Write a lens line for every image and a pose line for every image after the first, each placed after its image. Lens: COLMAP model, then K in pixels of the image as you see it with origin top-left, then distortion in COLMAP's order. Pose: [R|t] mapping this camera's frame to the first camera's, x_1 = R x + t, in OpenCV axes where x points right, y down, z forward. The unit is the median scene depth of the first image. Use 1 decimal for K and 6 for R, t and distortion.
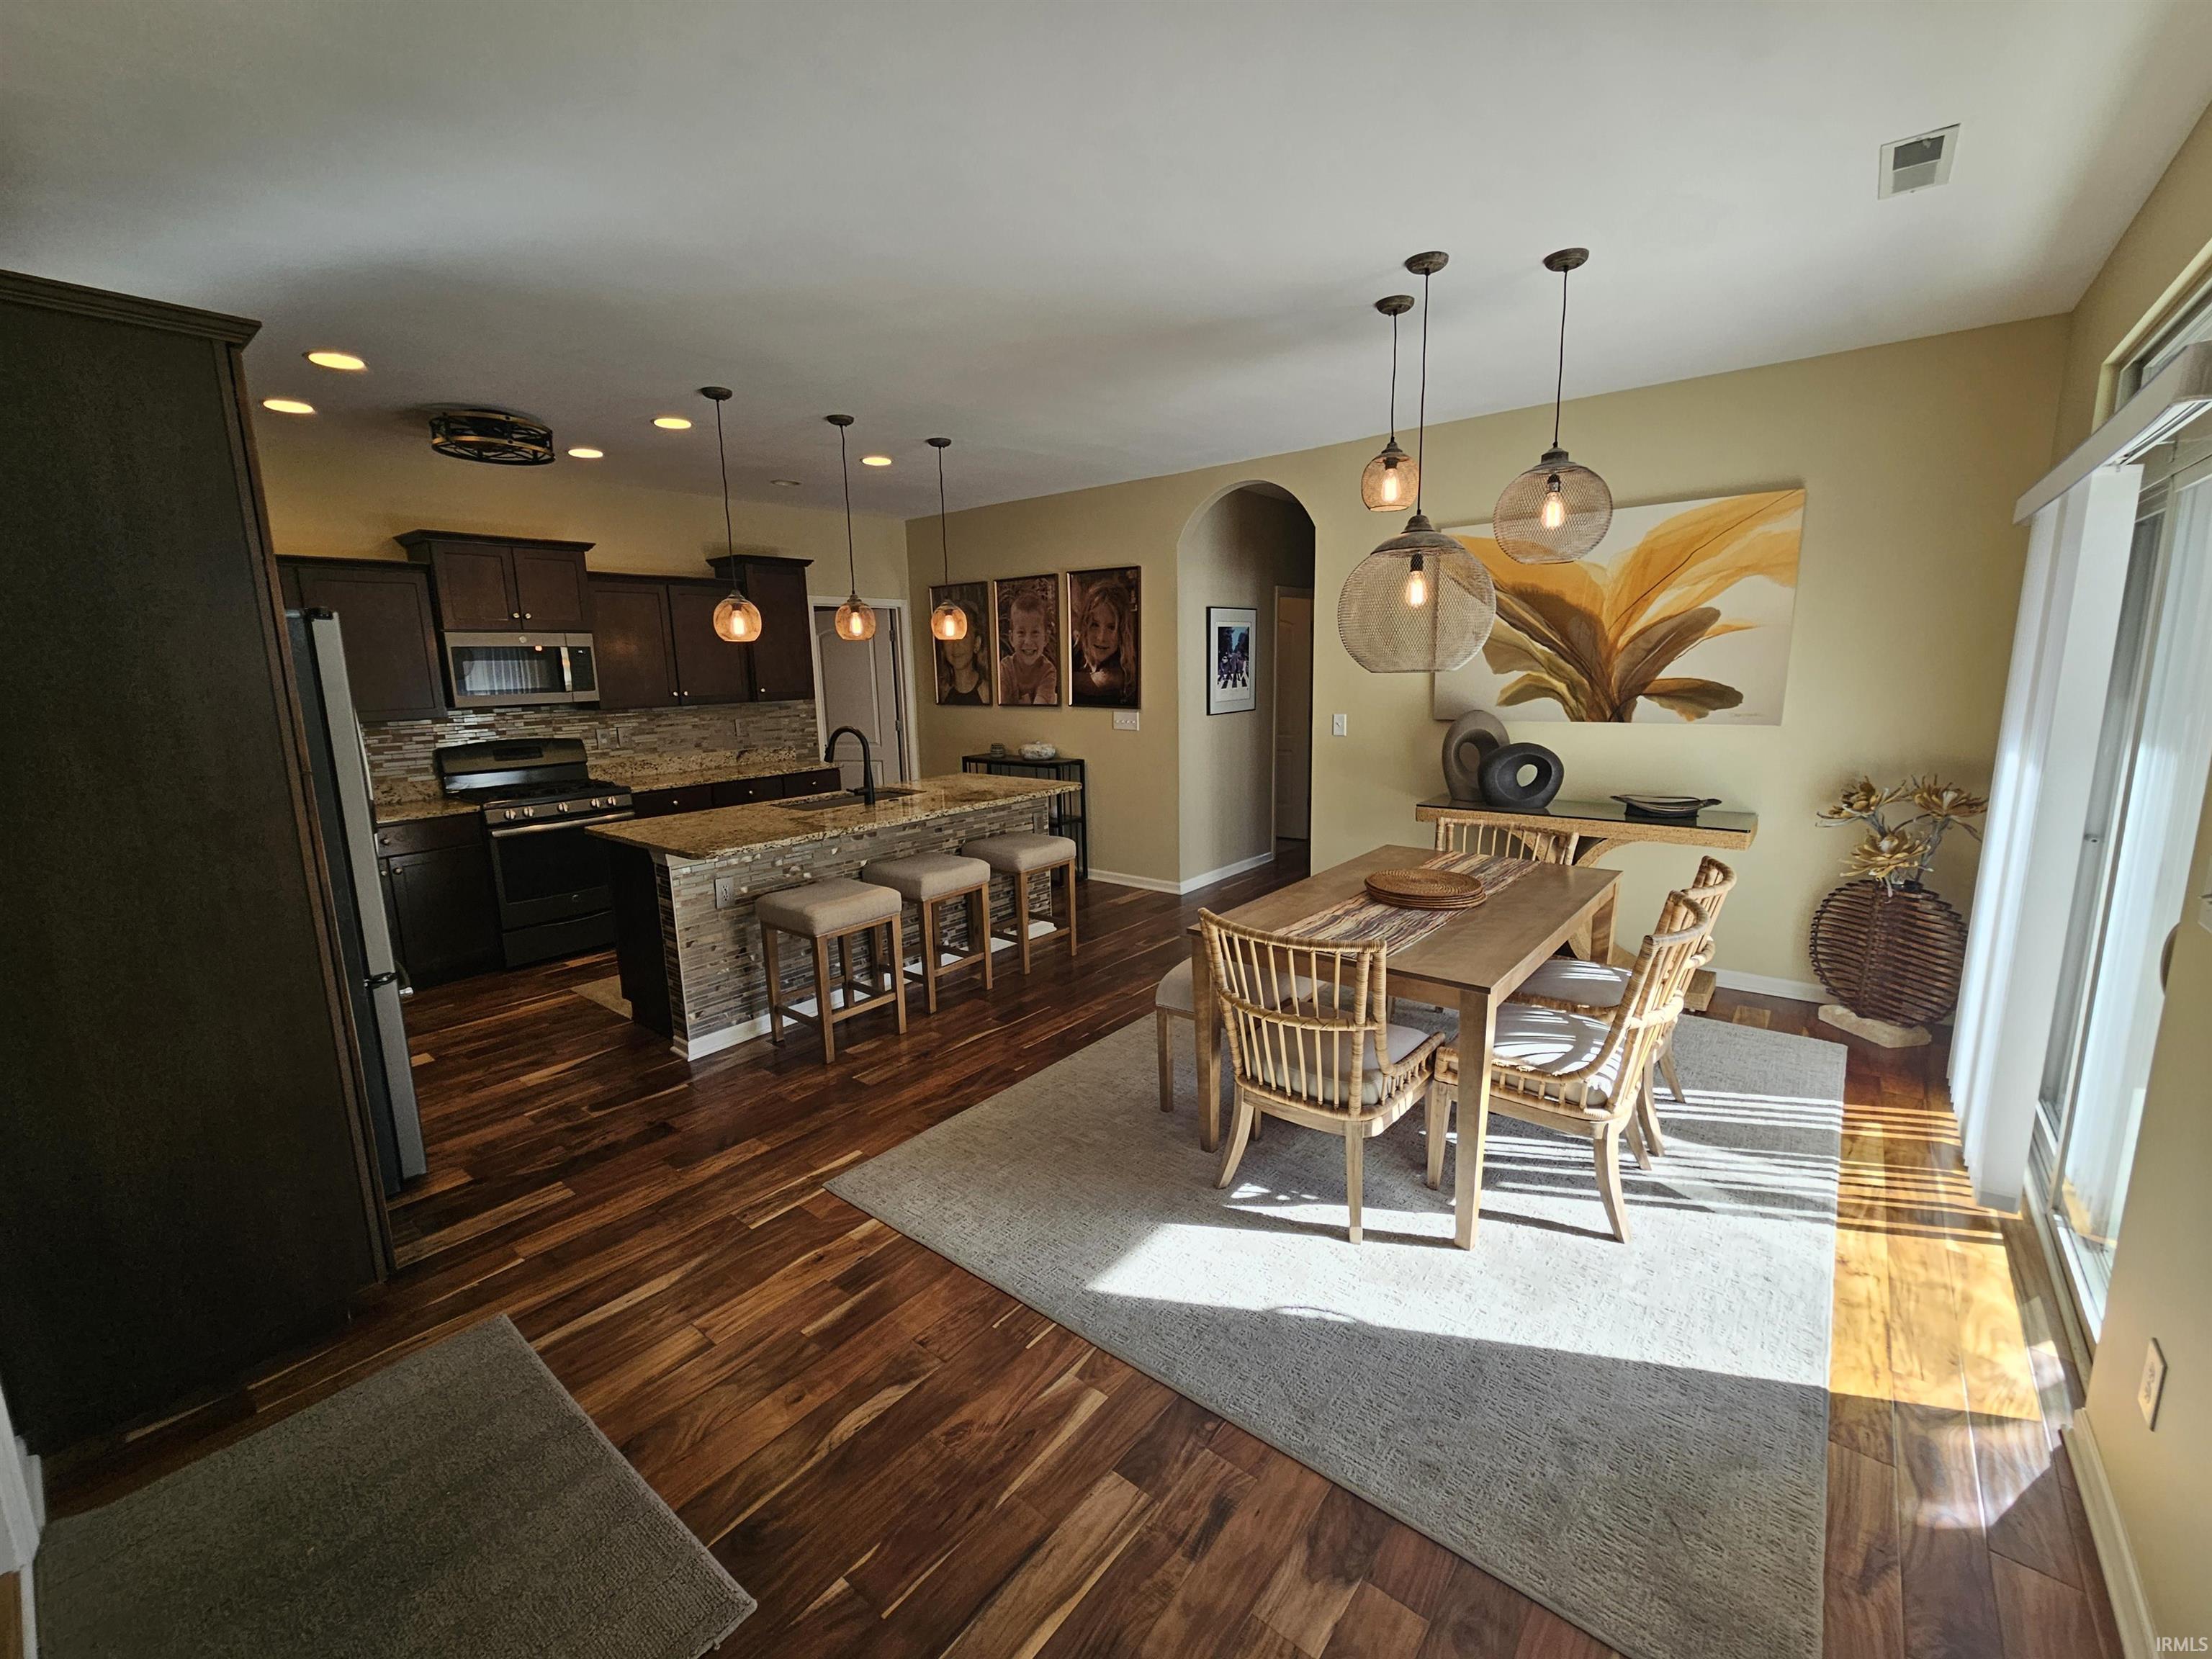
lens RADIAL K [[910.3, 0, 1106.3], [0, 910.3, 824.6], [0, 0, 1]] dist [-0.005979, 0.000813]
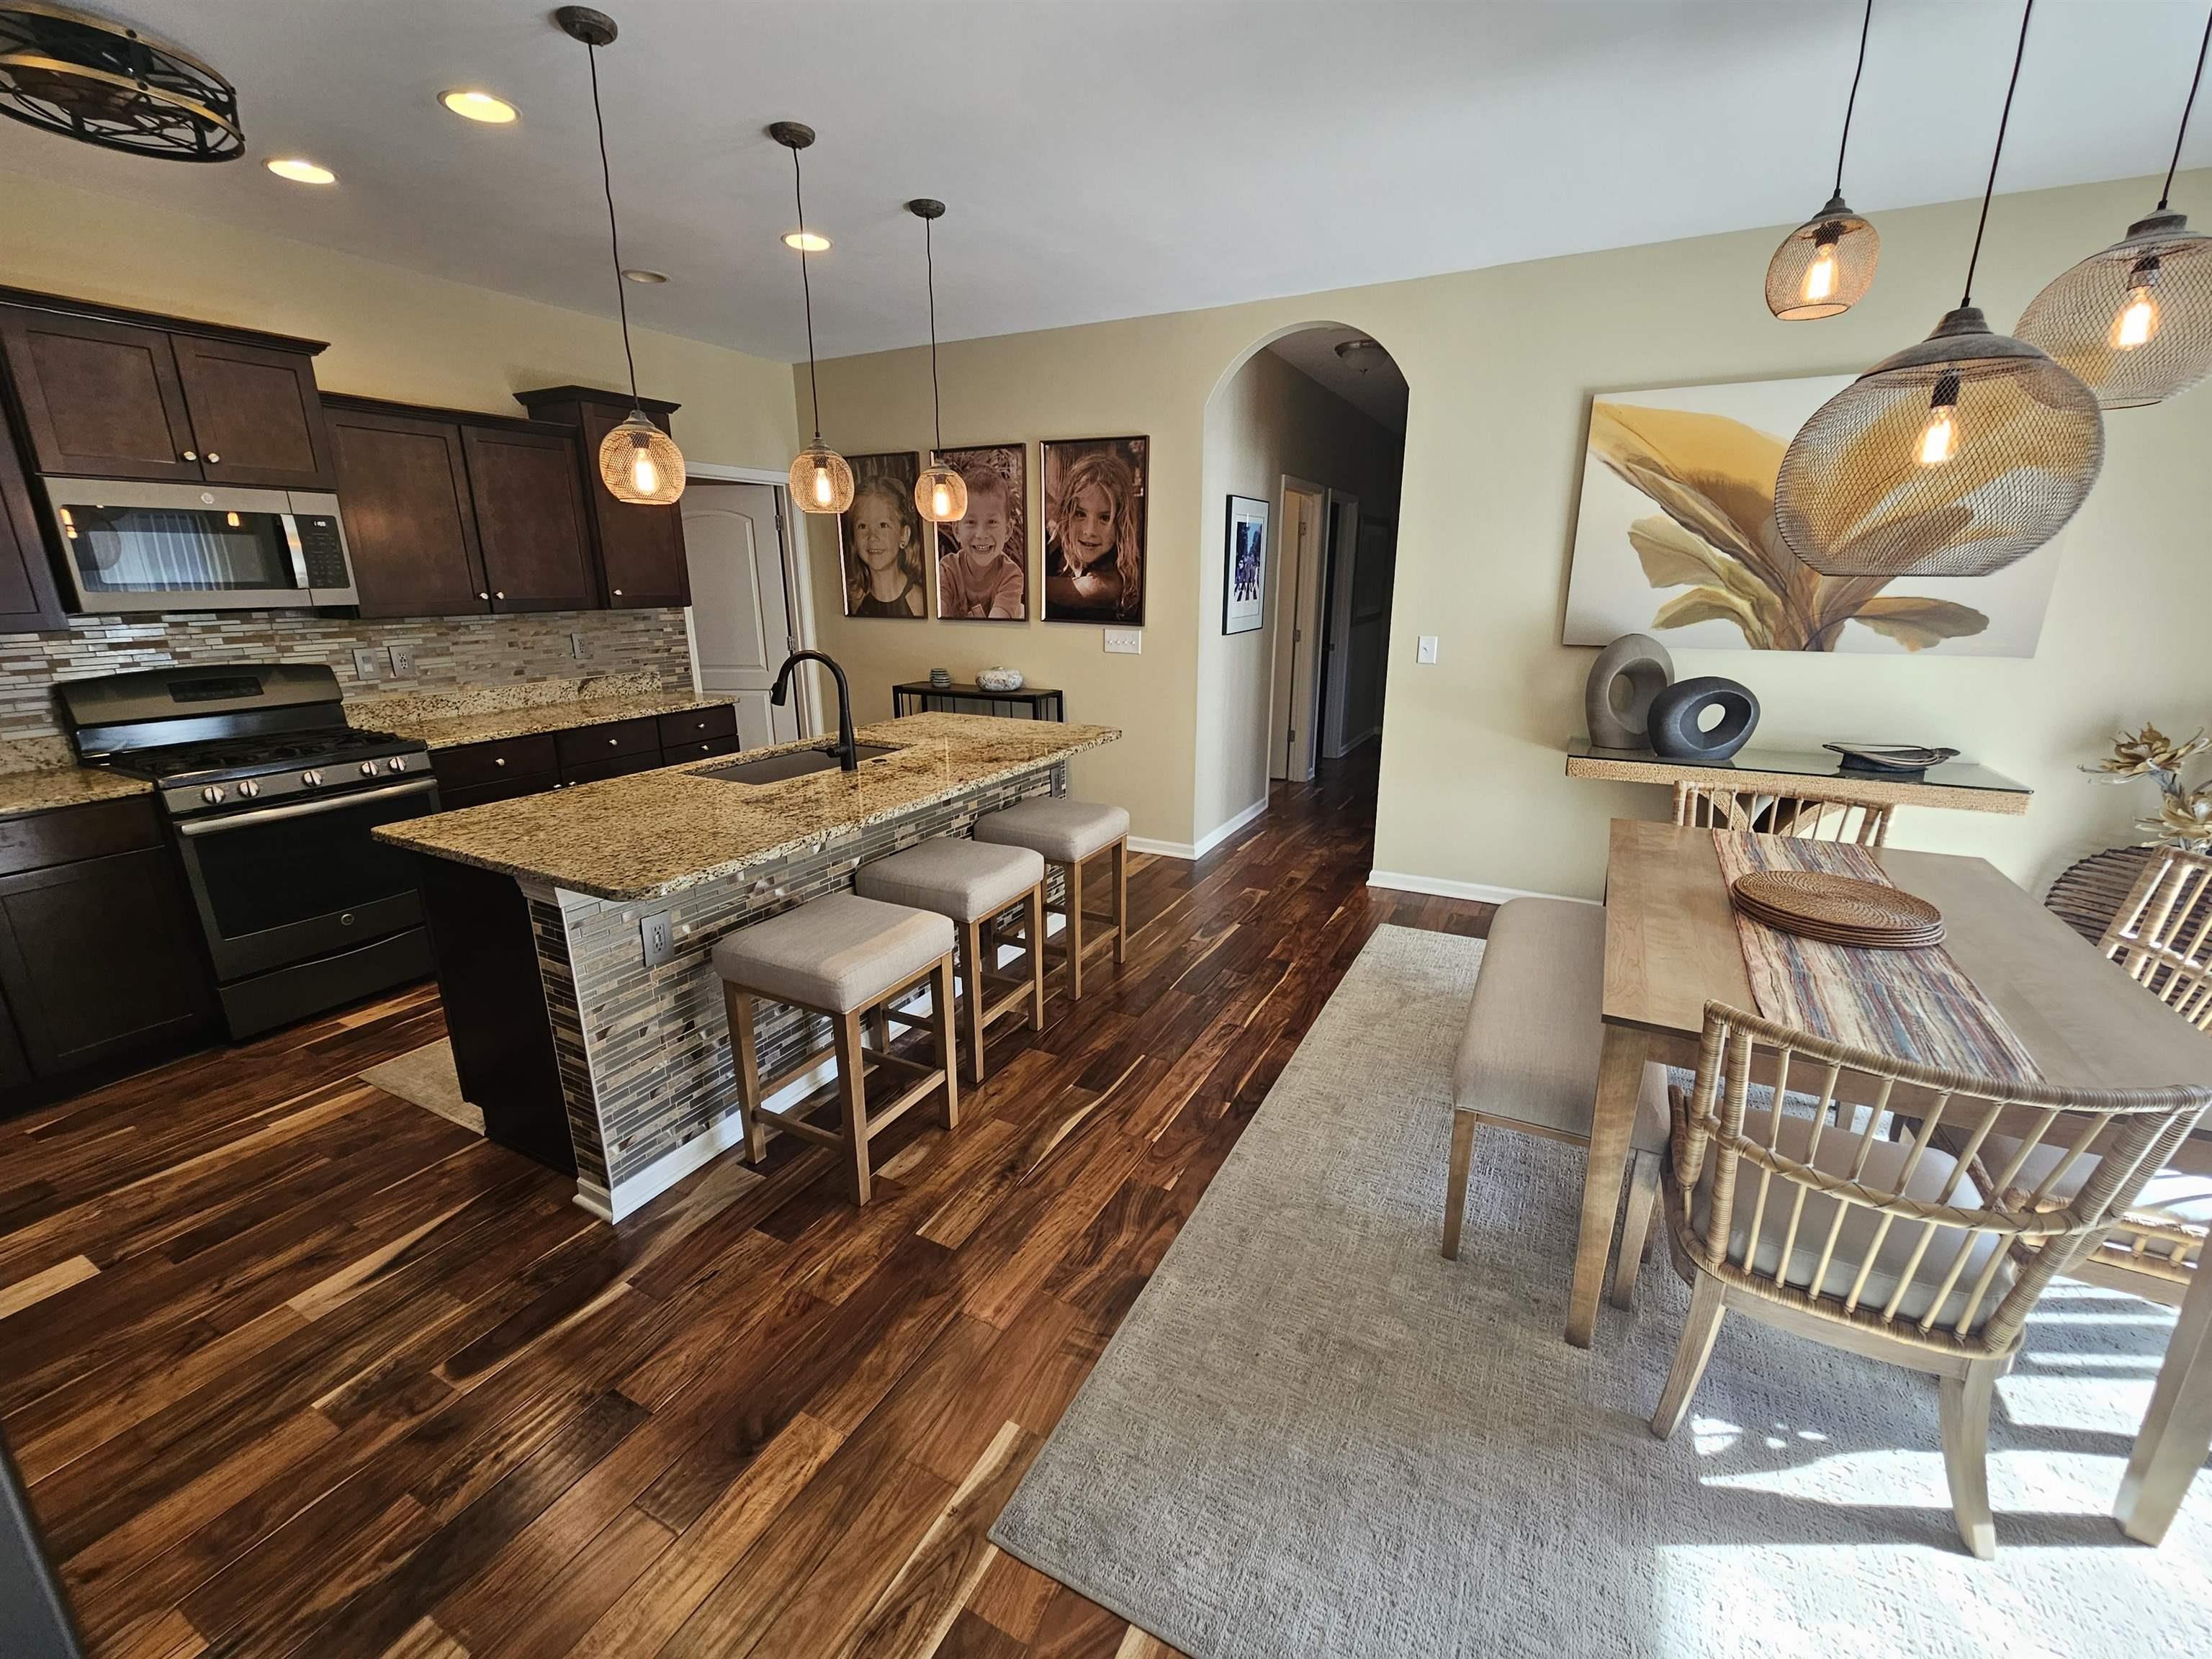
lens RADIAL K [[910.3, 0, 1111.2], [0, 910.3, 824.6], [0, 0, 1]] dist [-0.005979, 0.000813]
pose [[0.979445, -0.032285, 0.199111, -0.205024], [0.014068, 0.995638, 0.092239, -0.040385], [-0.201221, -0.087542, 0.975626, 0.309868]]
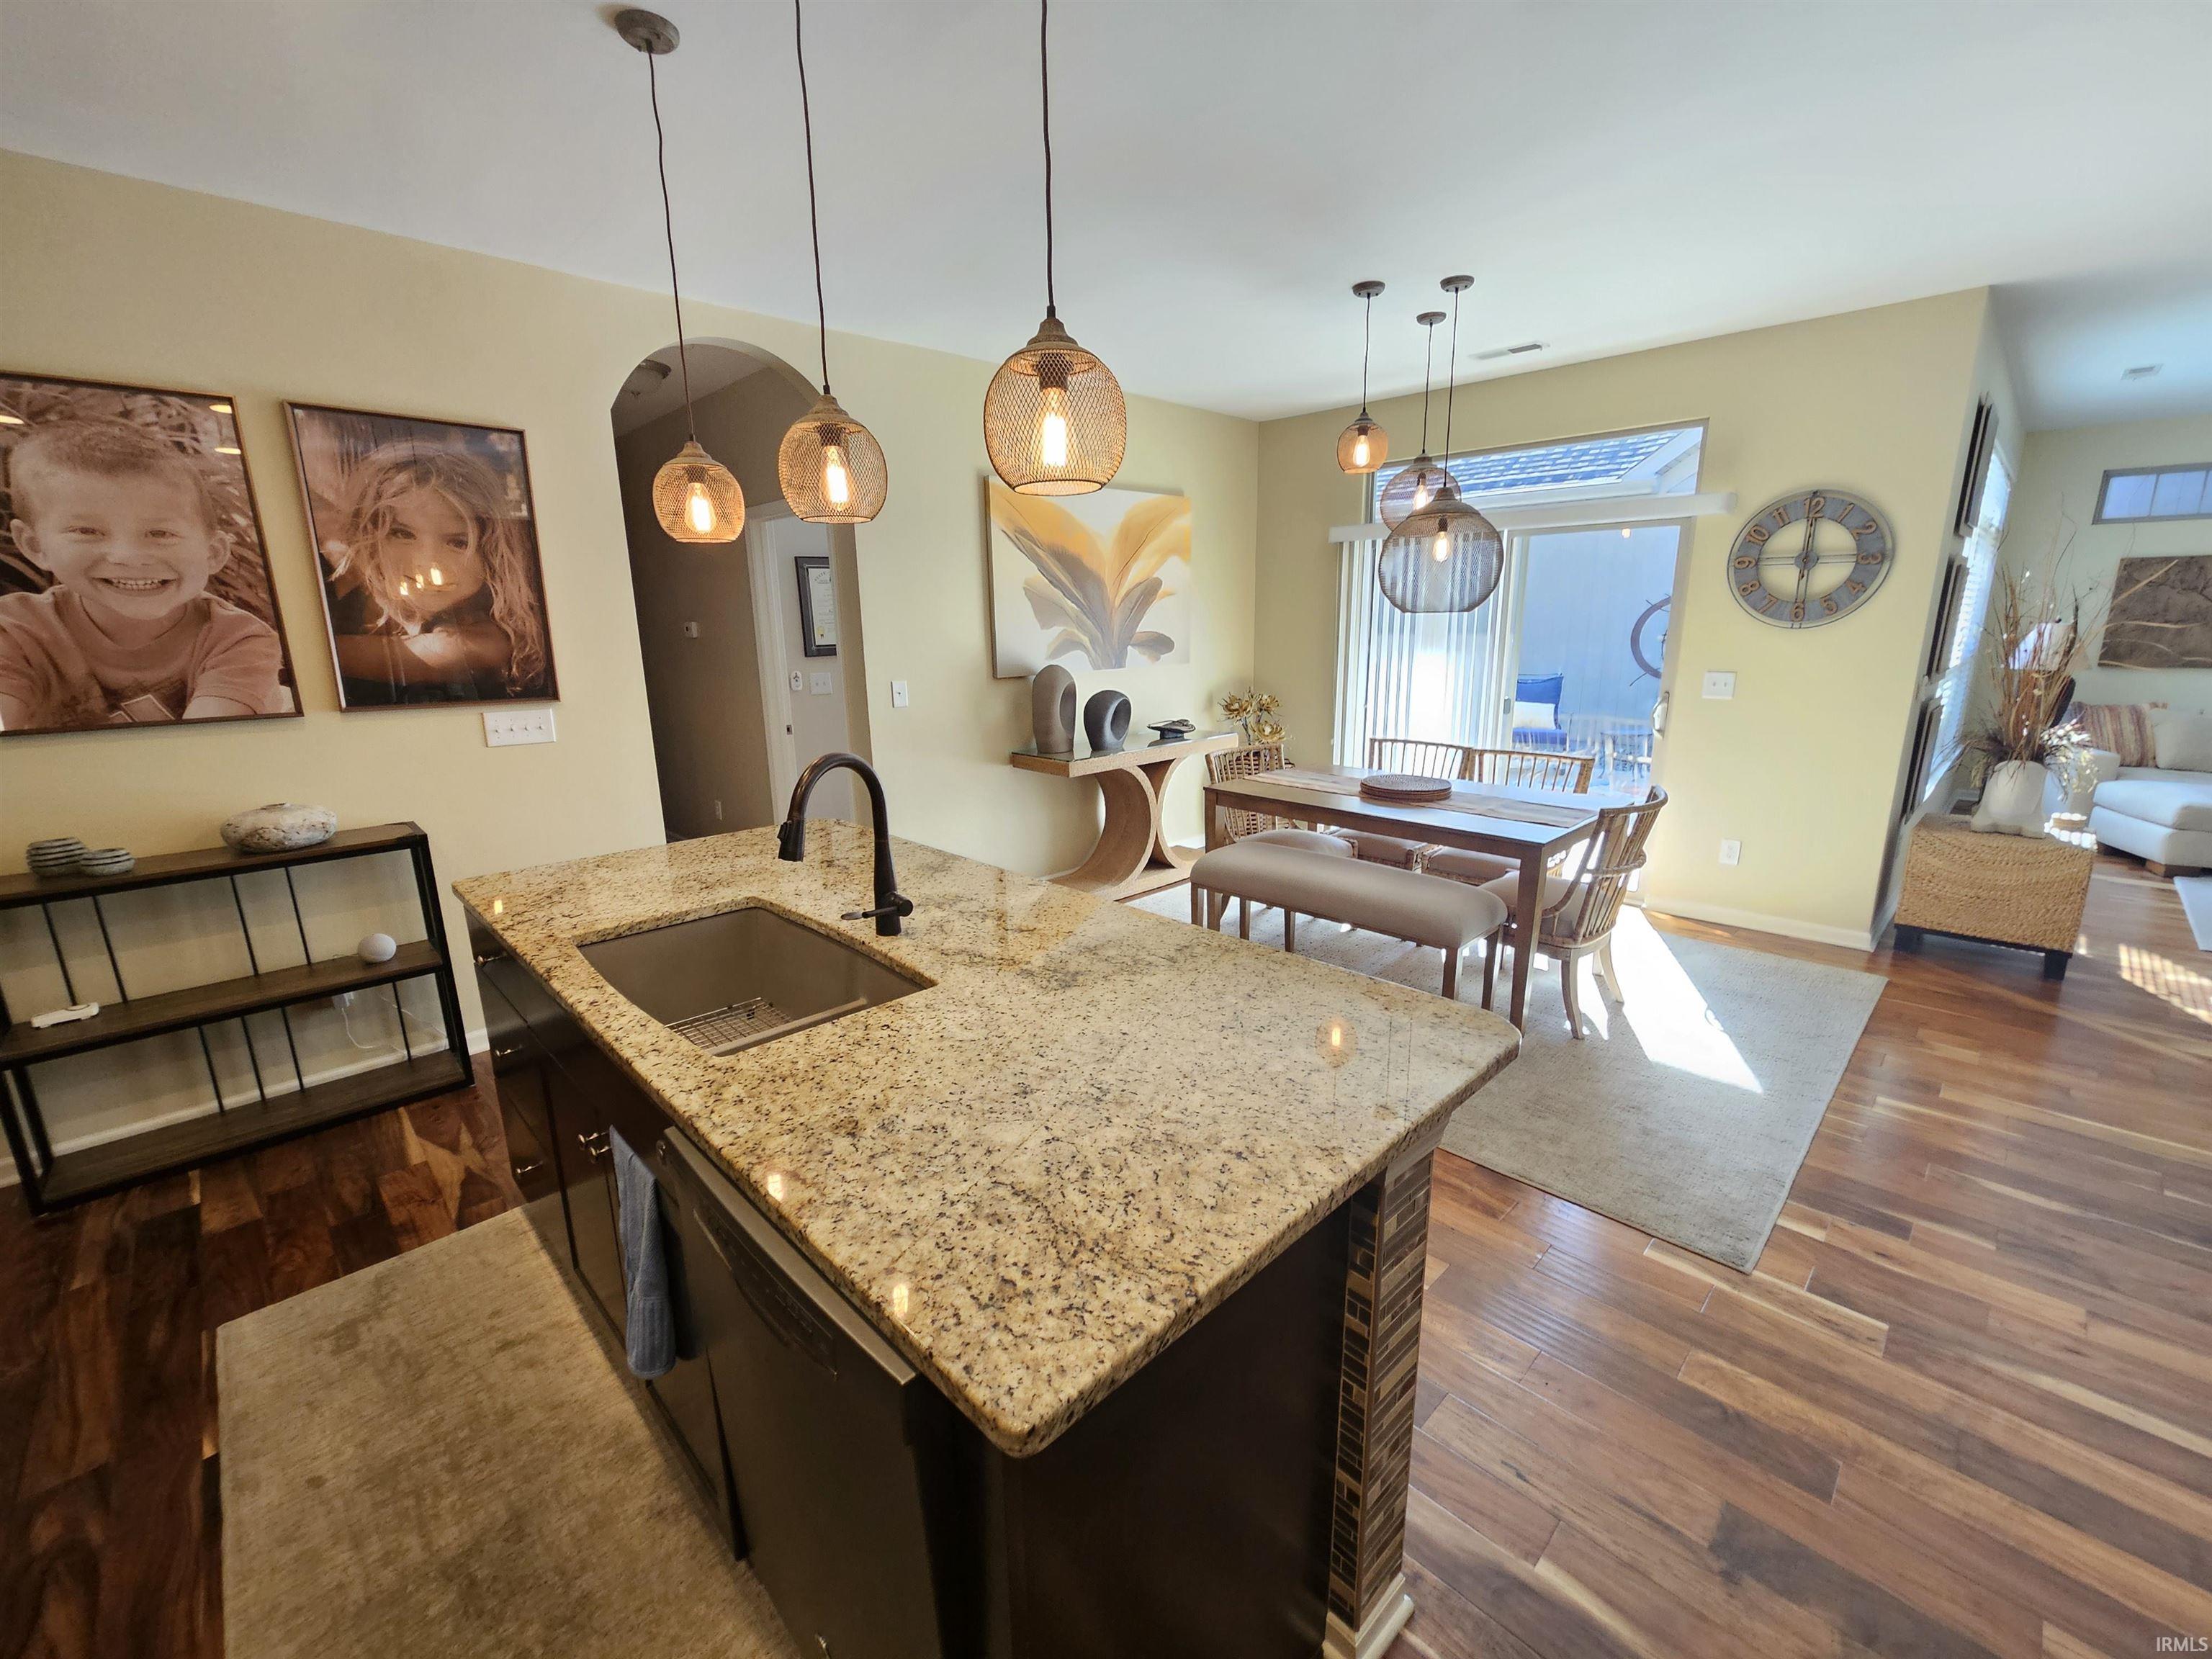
lens RADIAL K [[910.3, 0, 1103.5], [0, 910.3, 829.7], [0, 0, 1]] dist [-0.005979, 0.000813]
pose [[0.117180, -0.205269, 0.971665, -0.634420], [0.187422, 0.965395, 0.181342, -0.122344], [-0.975265, 0.160862, 0.151597, 0.828017]]
